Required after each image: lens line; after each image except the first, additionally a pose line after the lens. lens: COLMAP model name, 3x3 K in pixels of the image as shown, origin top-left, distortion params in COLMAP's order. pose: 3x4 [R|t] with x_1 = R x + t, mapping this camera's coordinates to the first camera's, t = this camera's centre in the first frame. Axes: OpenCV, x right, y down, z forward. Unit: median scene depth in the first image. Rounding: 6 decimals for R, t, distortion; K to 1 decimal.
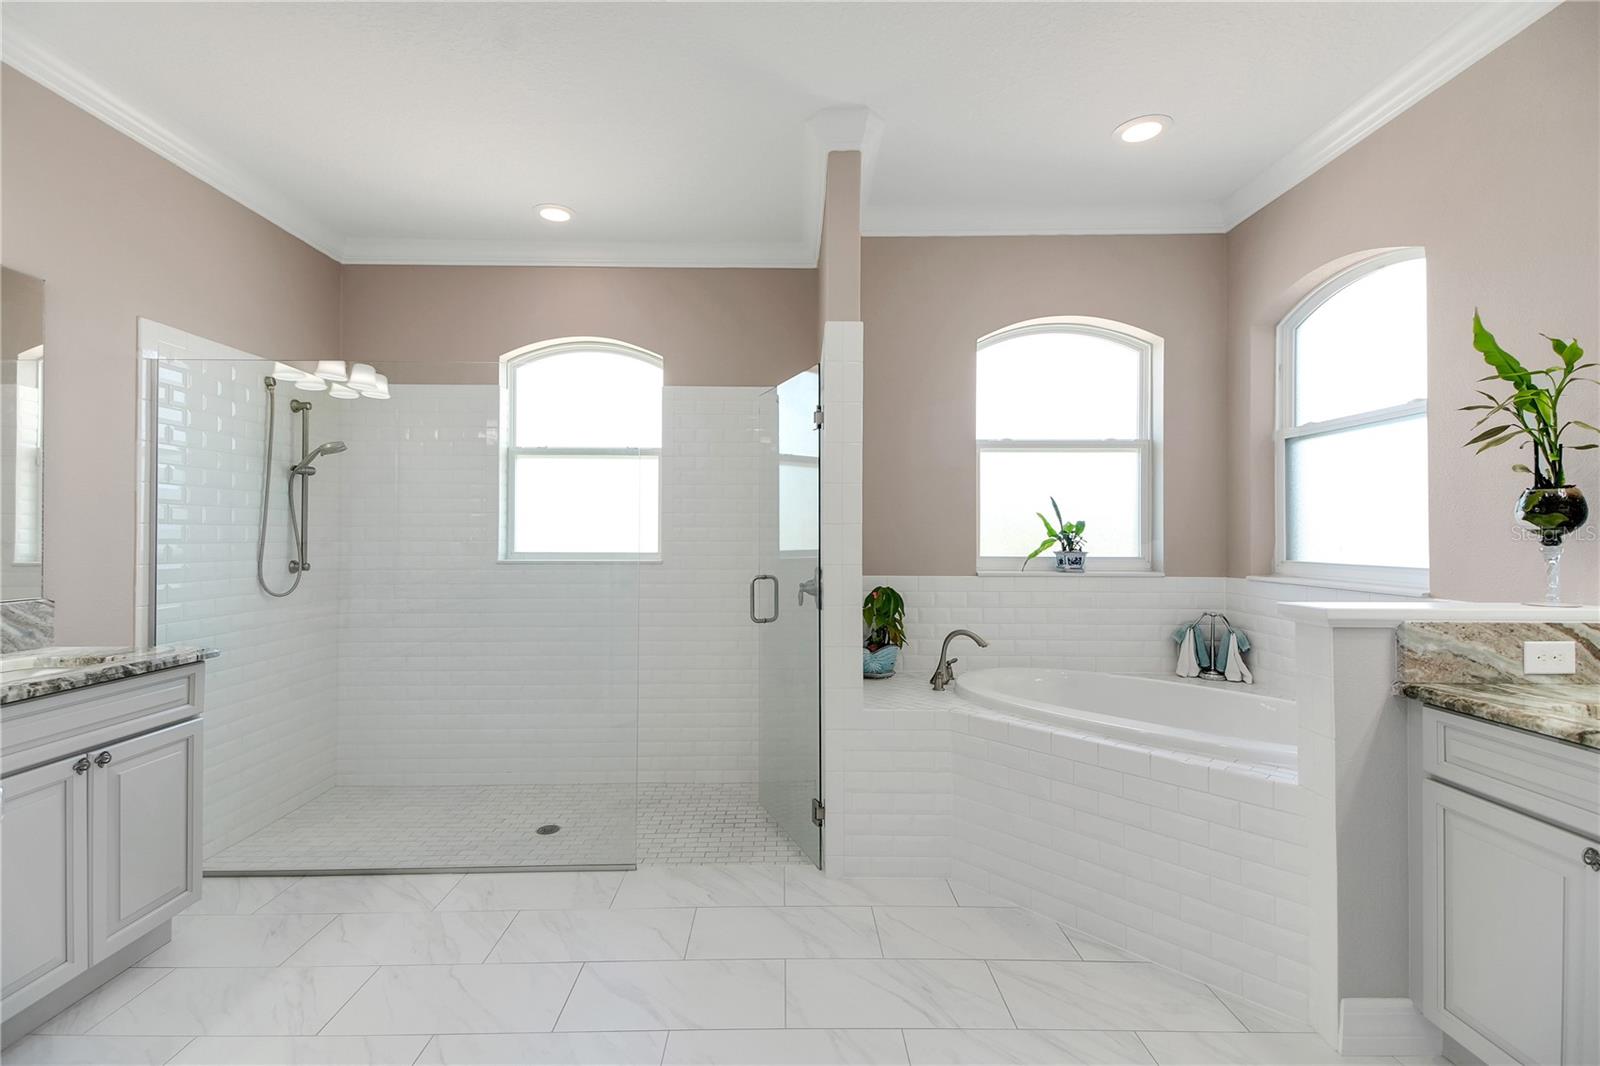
lens RADIAL K [[700.2, 0, 798.2], [0, 700.2, 513.8], [0, 0, 1]] dist [-0.002101, -0.000445]
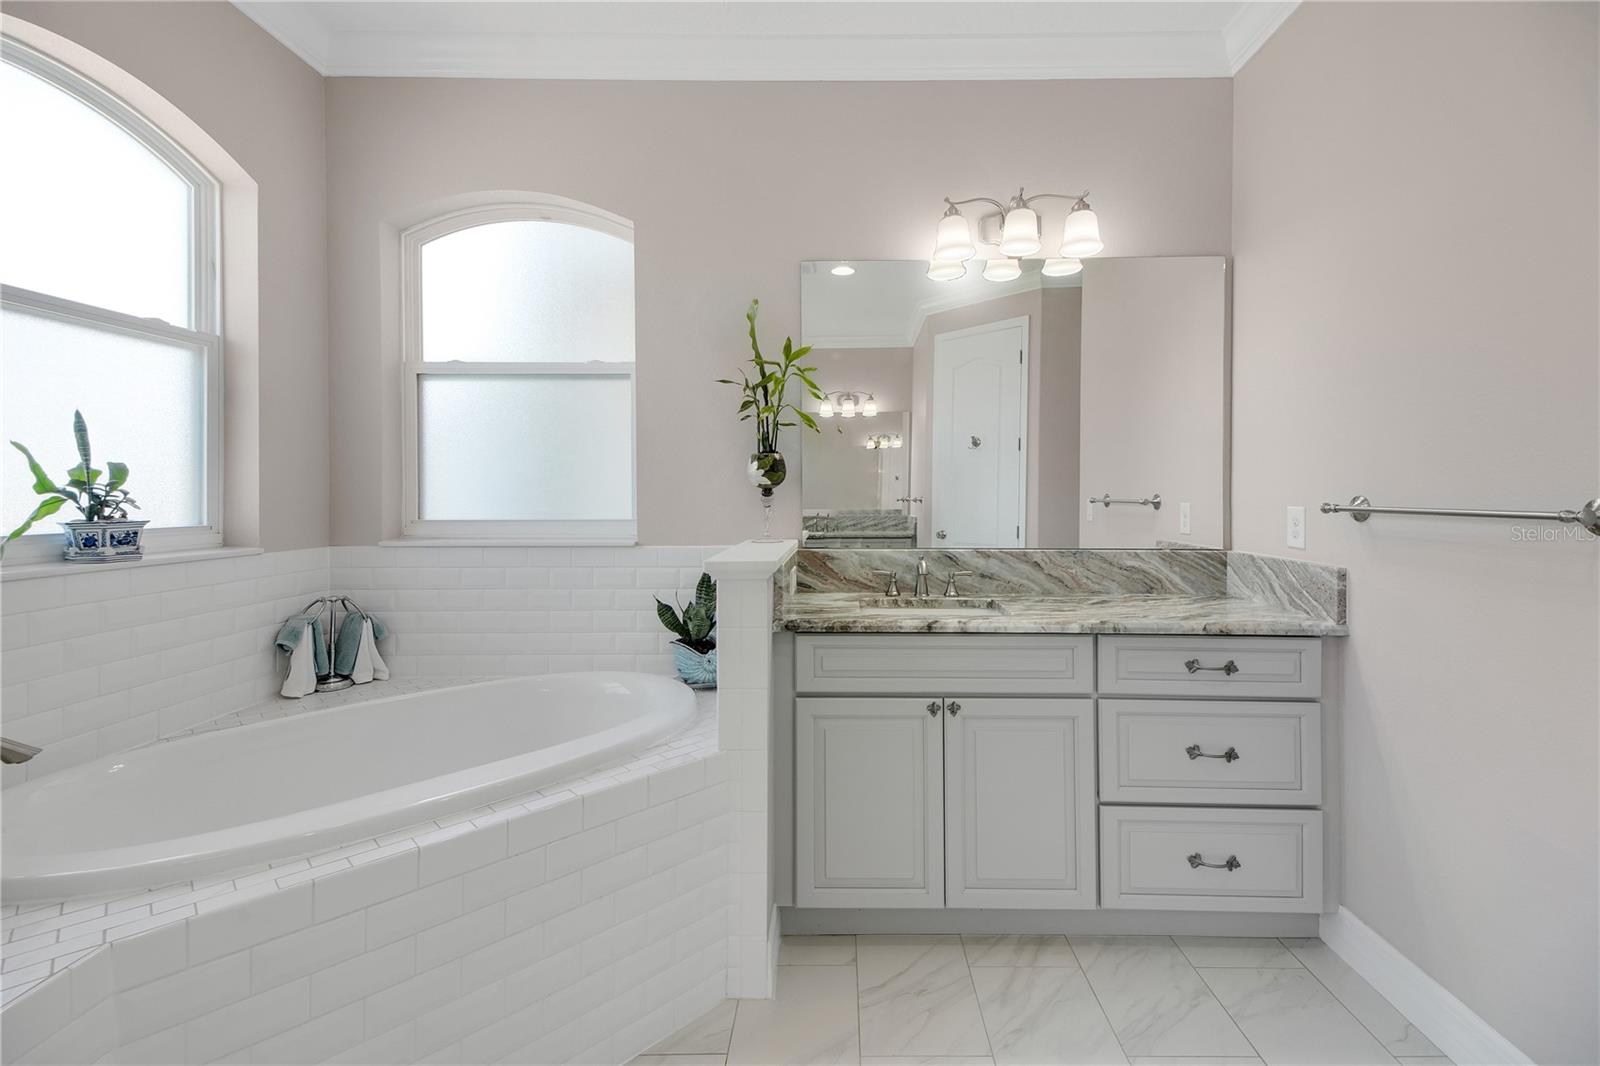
lens RADIAL K [[719.9, 0, 803.2], [0, 719.9, 481.4], [0, 0, 1]] dist [0.028311, -0.000129]
pose [[0.014559, 0.011654, 0.999826, -0.157540], [-0.028666, 0.999526, -0.011233, 0.017520], [-0.999483, -0.028498, 0.014886, 0.519126]]
